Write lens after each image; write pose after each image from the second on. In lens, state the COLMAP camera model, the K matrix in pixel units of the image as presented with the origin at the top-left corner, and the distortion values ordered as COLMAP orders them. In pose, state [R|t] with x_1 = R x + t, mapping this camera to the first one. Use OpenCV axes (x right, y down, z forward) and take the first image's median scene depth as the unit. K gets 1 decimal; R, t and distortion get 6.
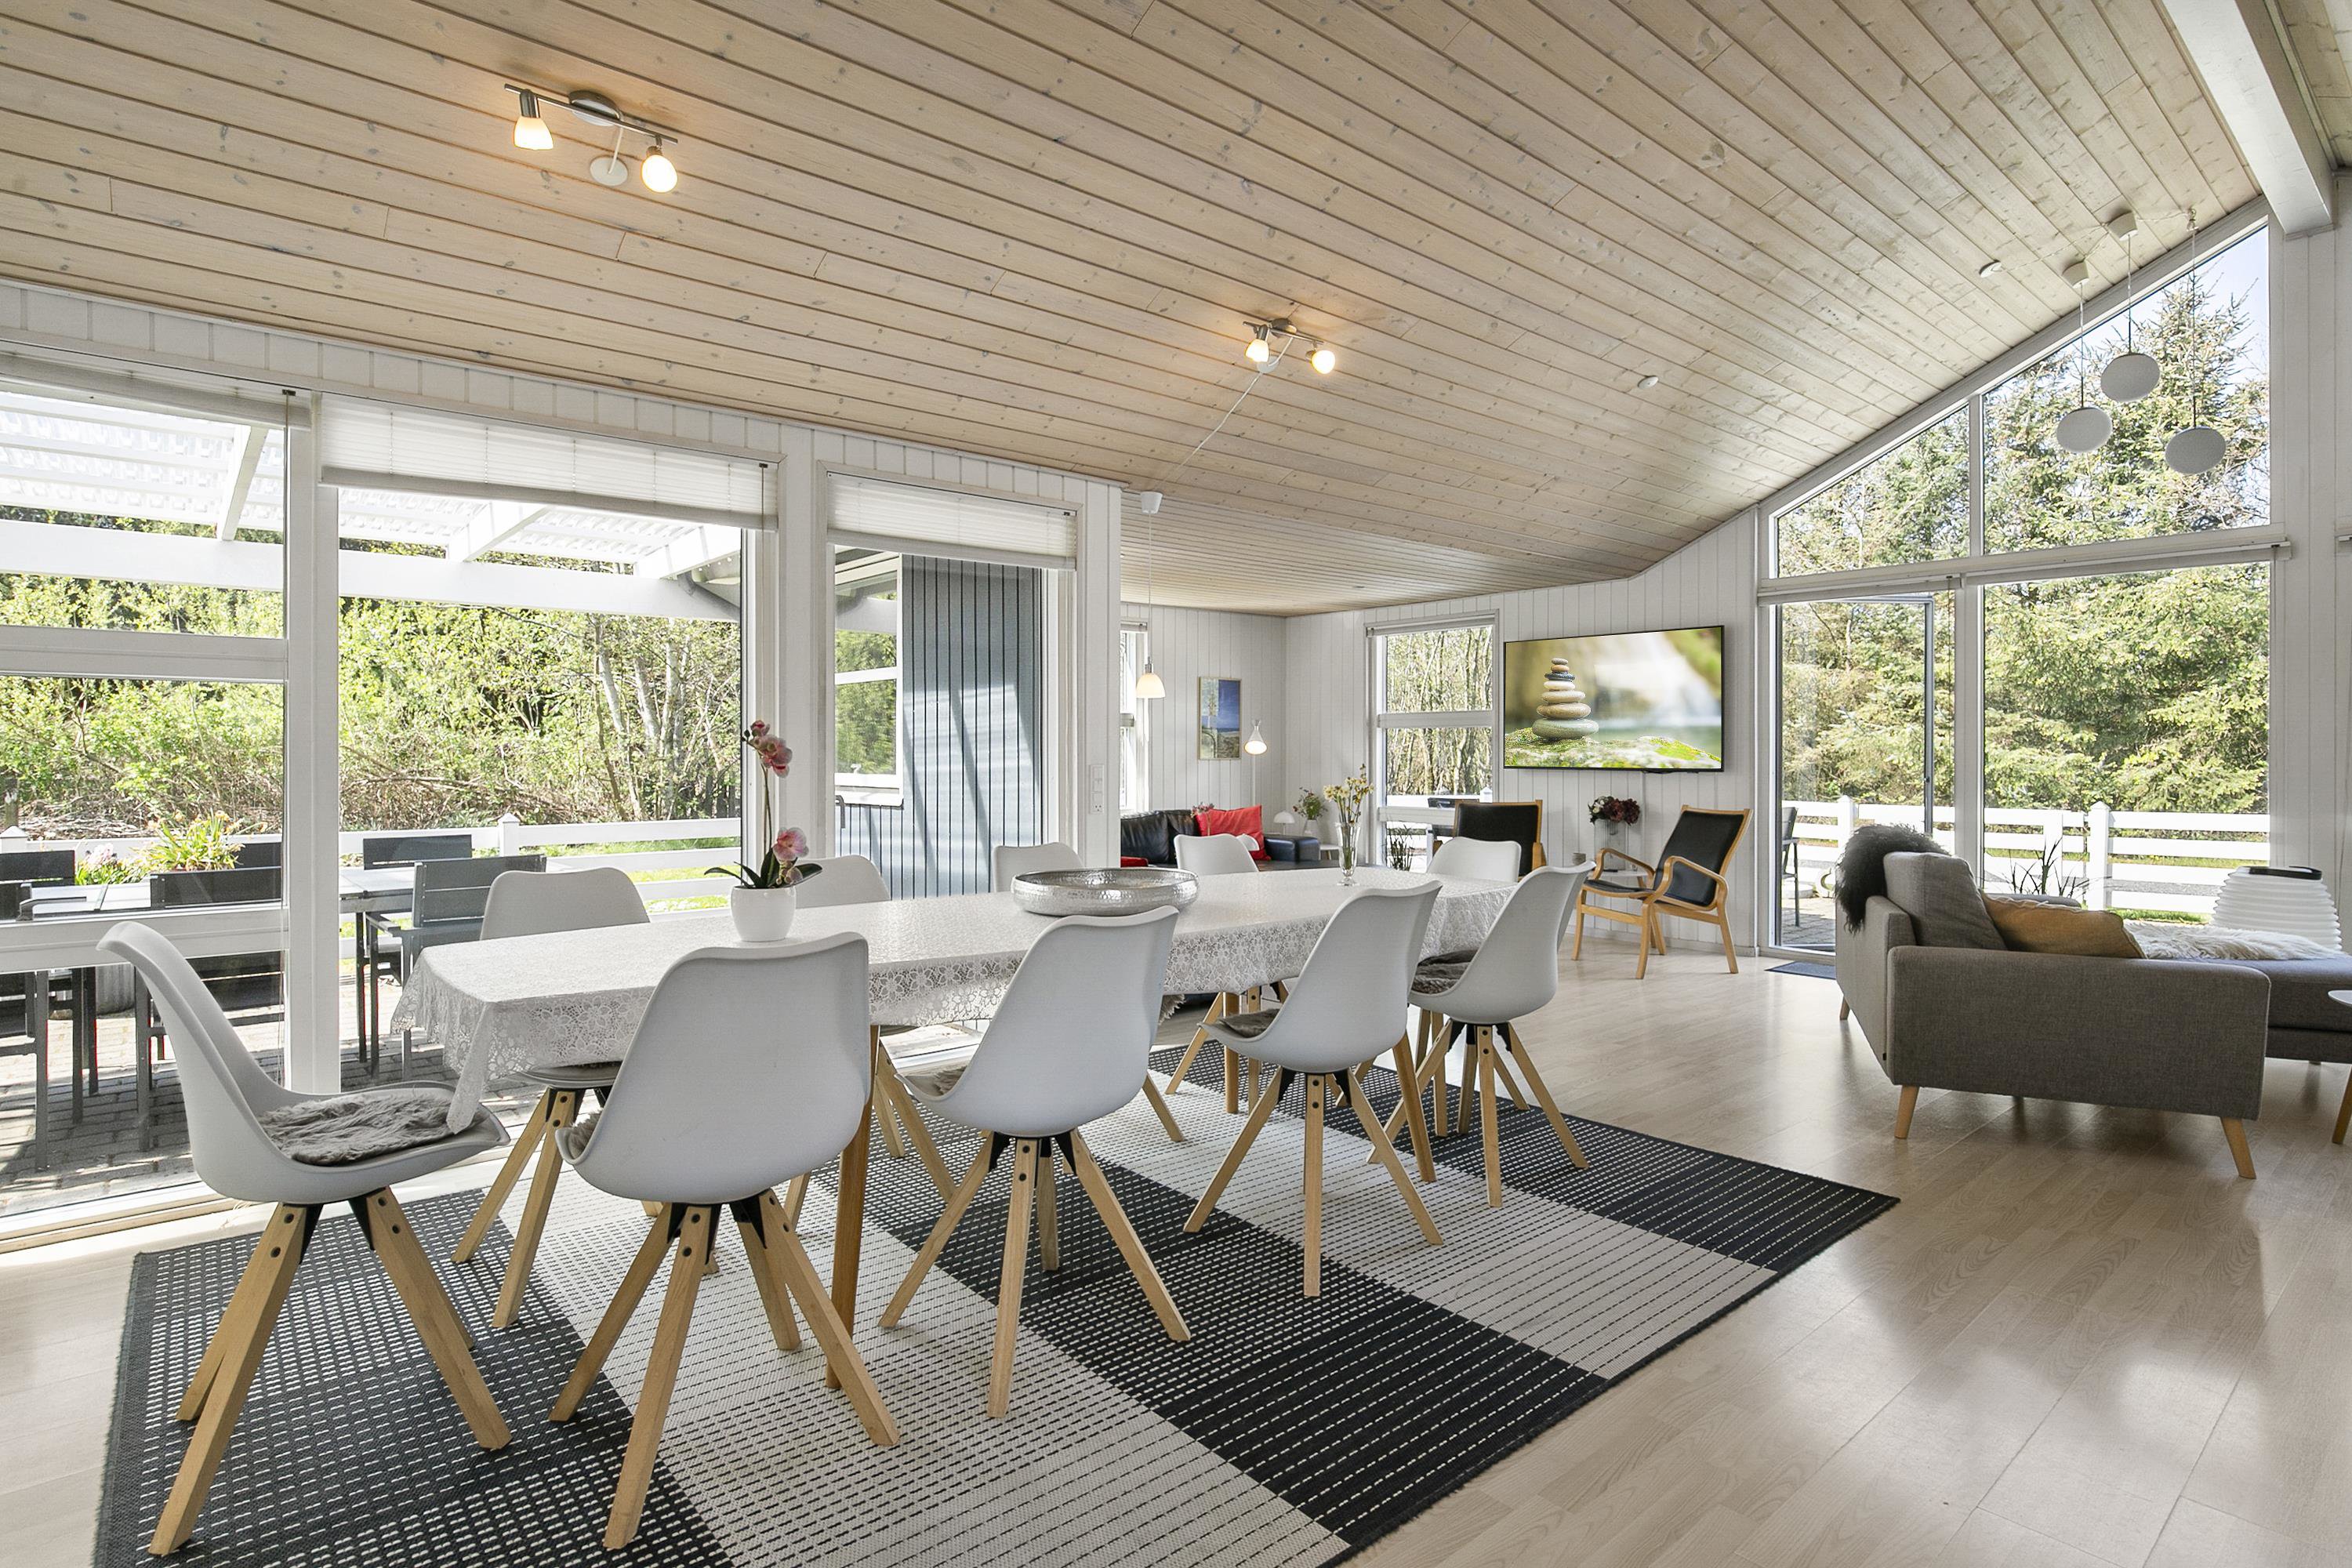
lens RADIAL K [[1187.8, 0, 1176.4], [0, 1187.8, 753.1], [0, 0, 1]] dist [-0.019271, 0.007881]
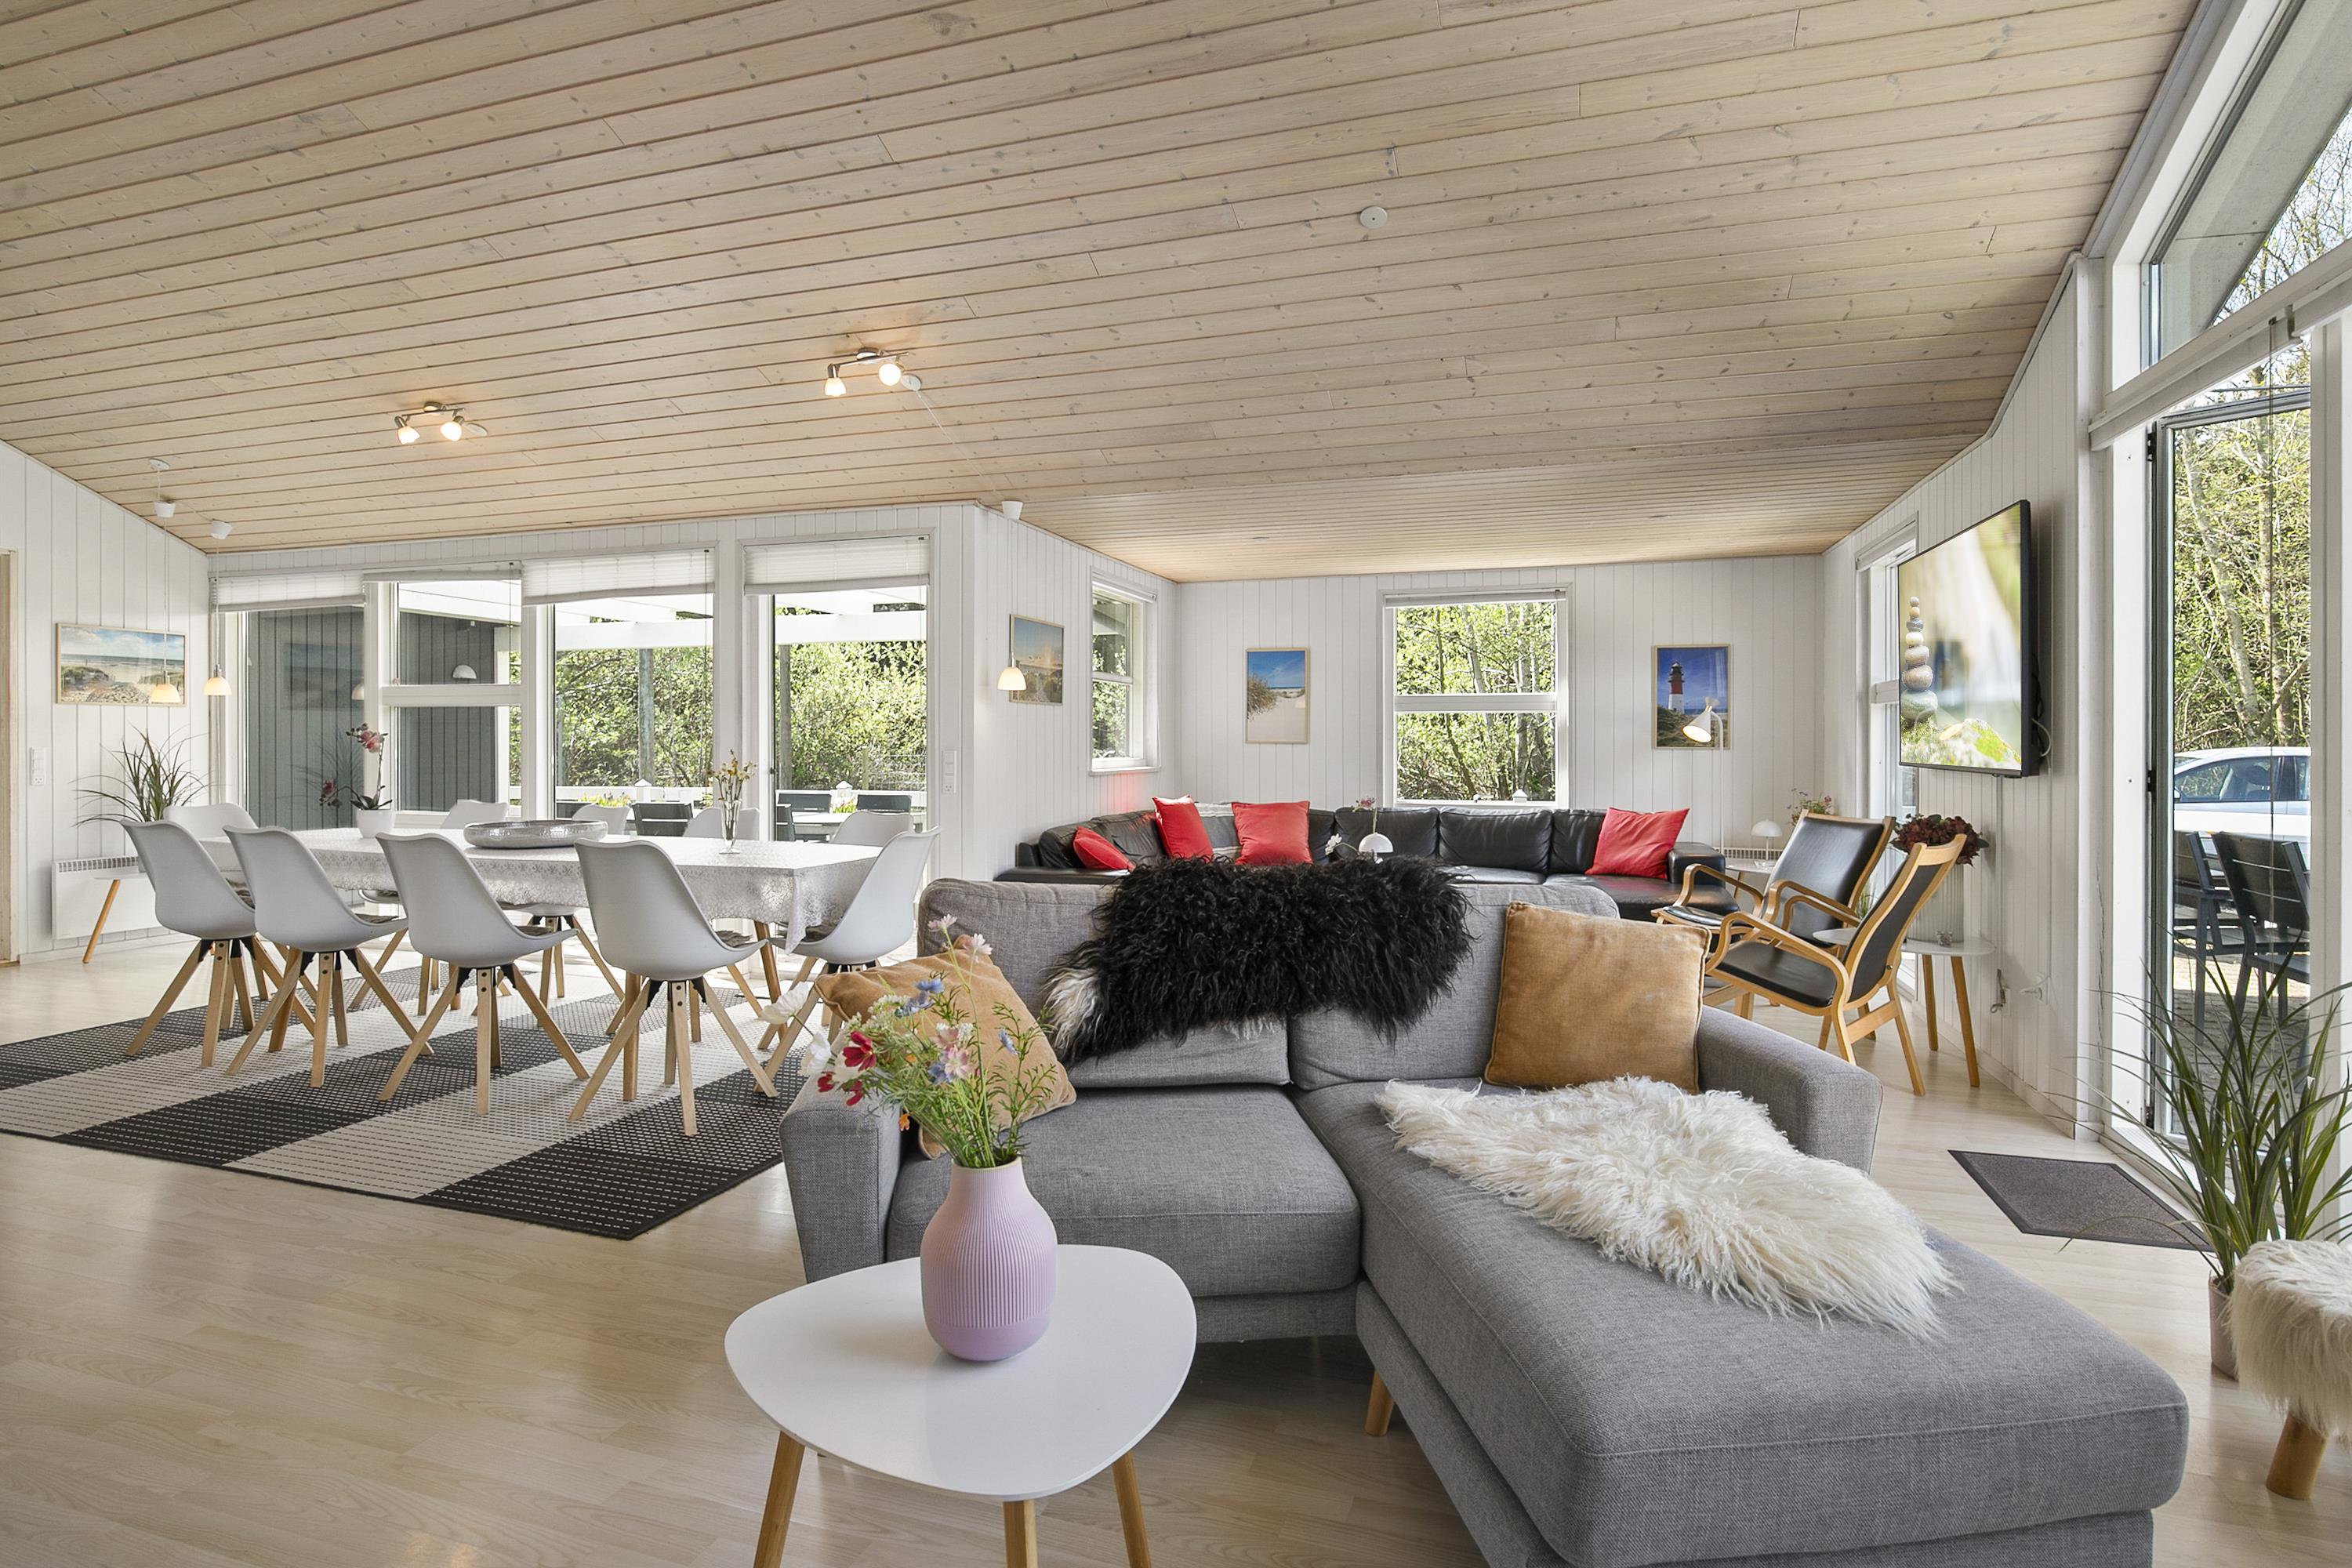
lens RADIAL K [[1209.4, 0, 1181.6], [0, 1209.4, 744.1], [0, 0, 1]] dist [-0.016058, 0.001815]
pose [[0.524322, 0.002296, -0.851517, 0.684809], [-0.000428, 0.999997, 0.002433, 0.000568], [0.851520, -0.000912, 0.524321, 0.374971]]
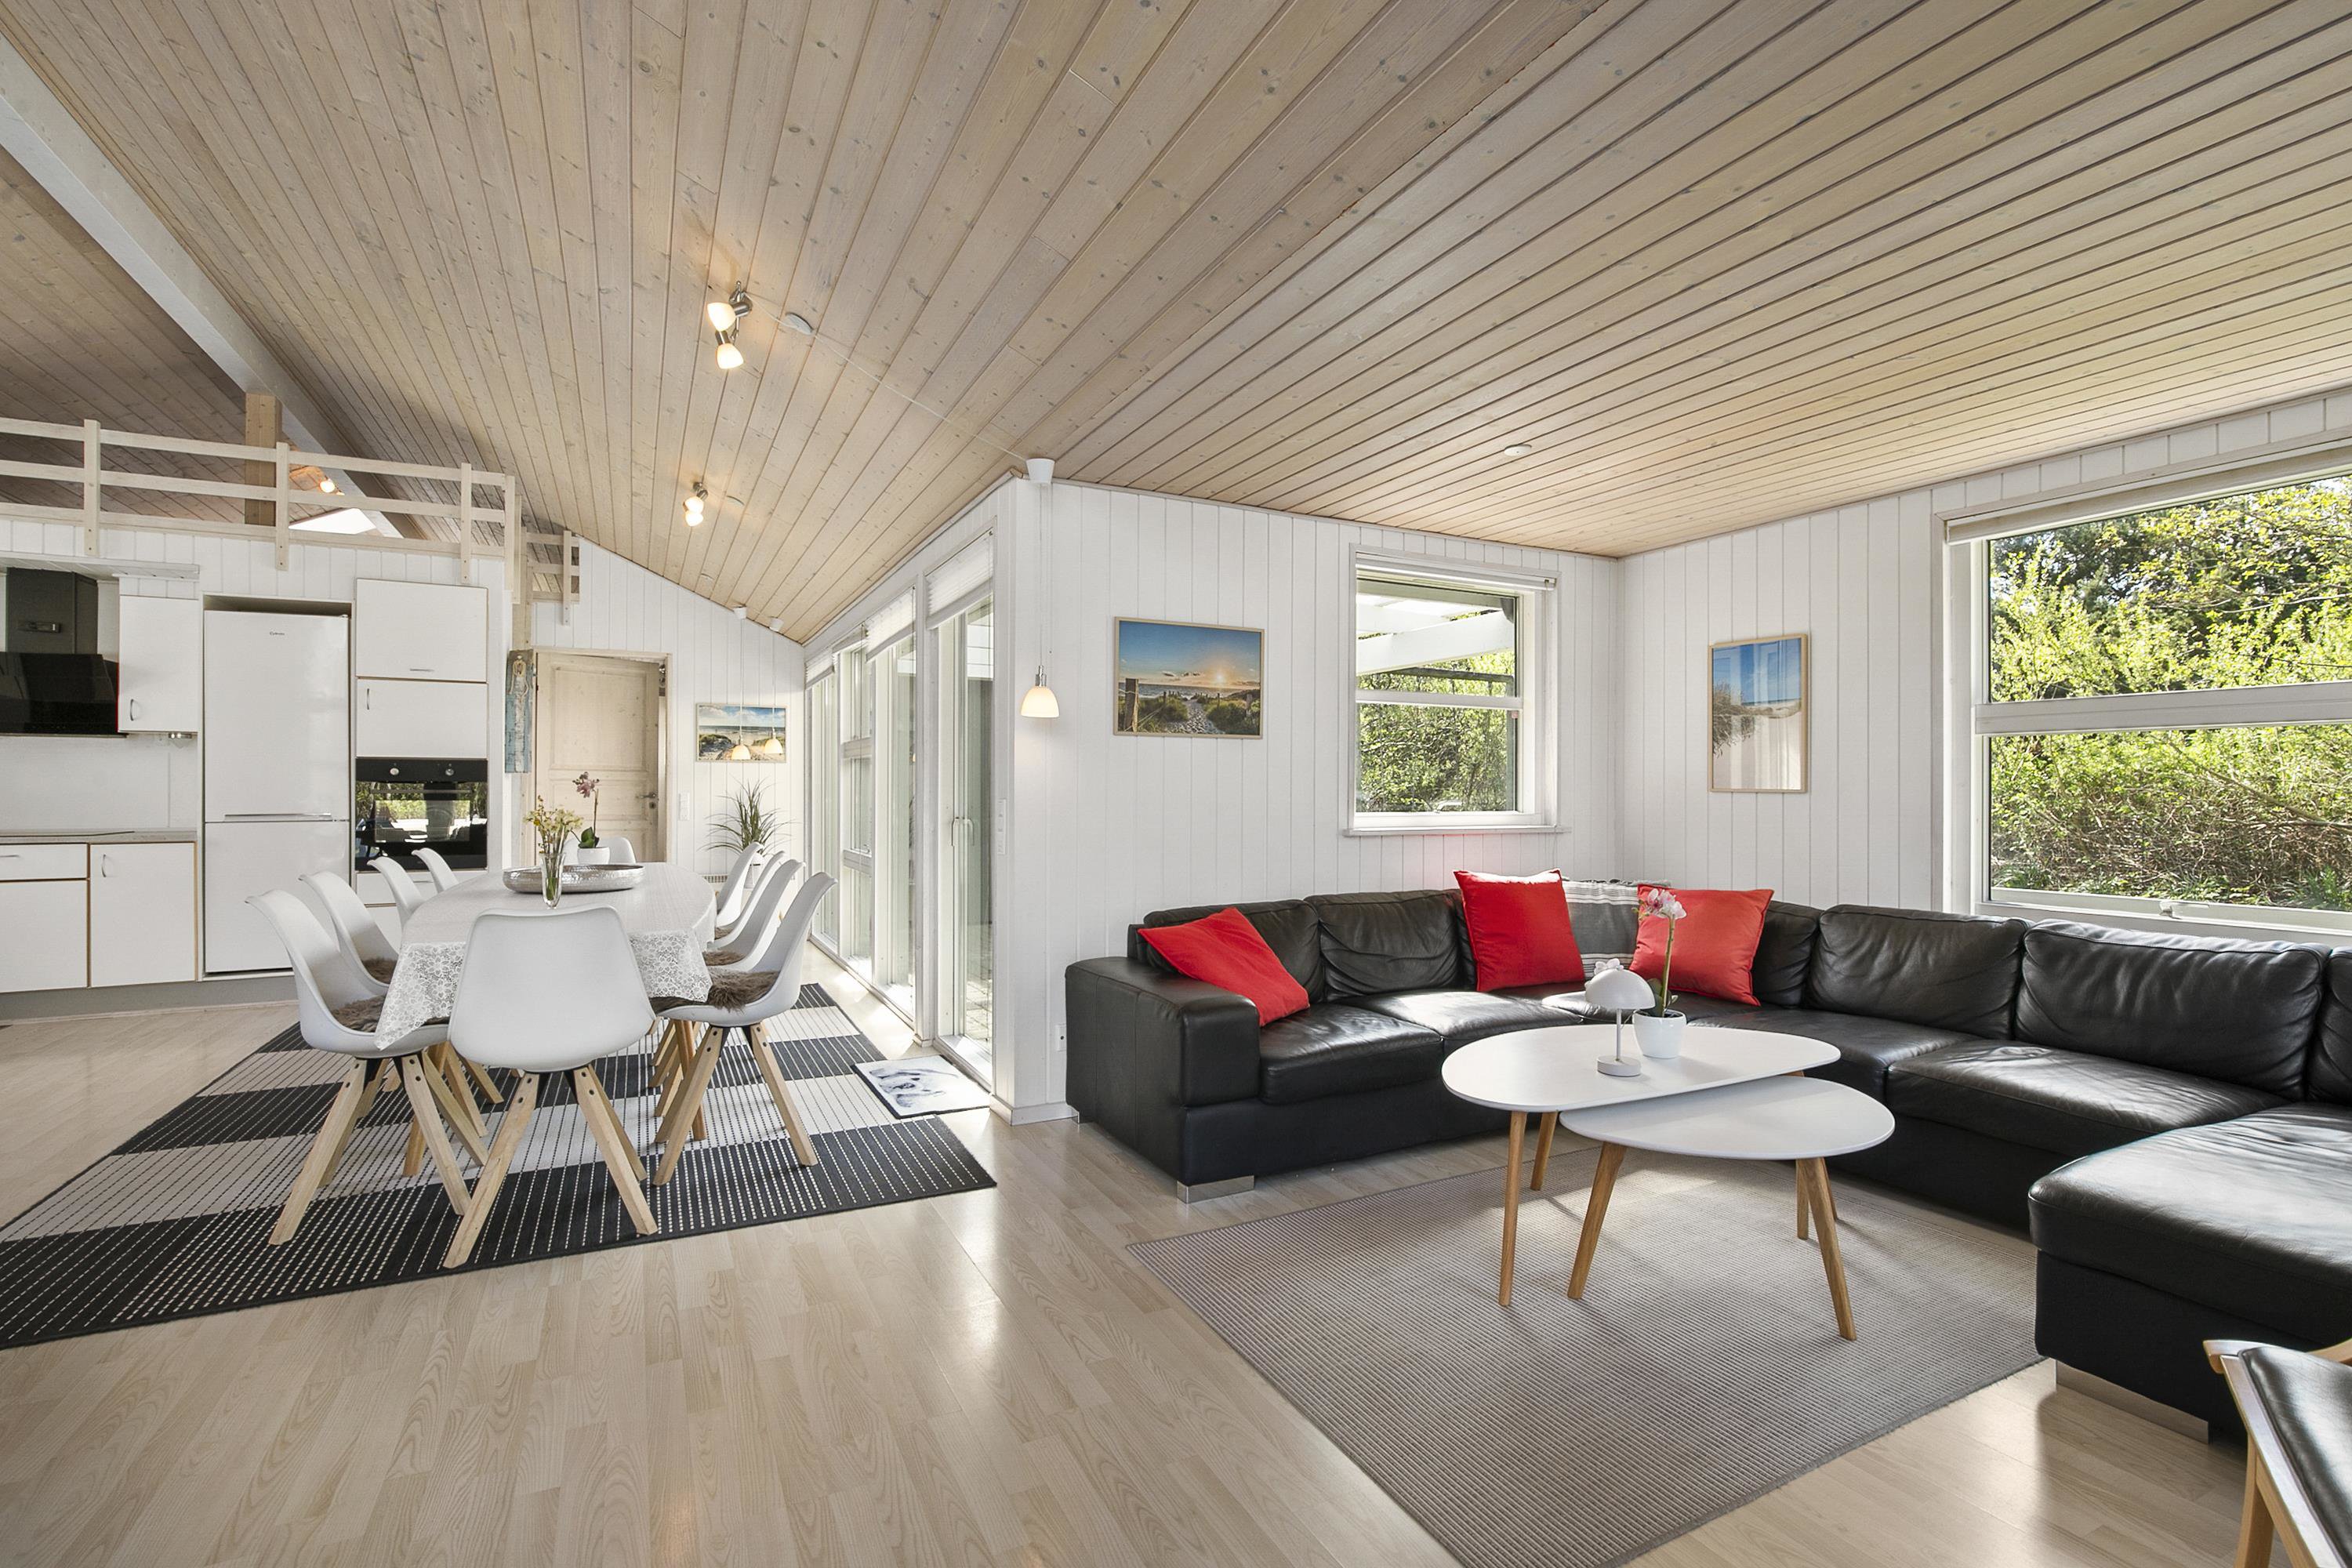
lens RADIAL K [[1068.5, 0, 1176.0], [0, 1068.5, 784.0], [0, 0, 1]] dist [-0.017710, 0.005088]
pose [[-0.233053, -0.005652, -0.972448, 0.447491], [-0.001055, 0.999984, -0.005559, 0.001830], [0.972464, -0.000270, -0.233055, 0.856671]]
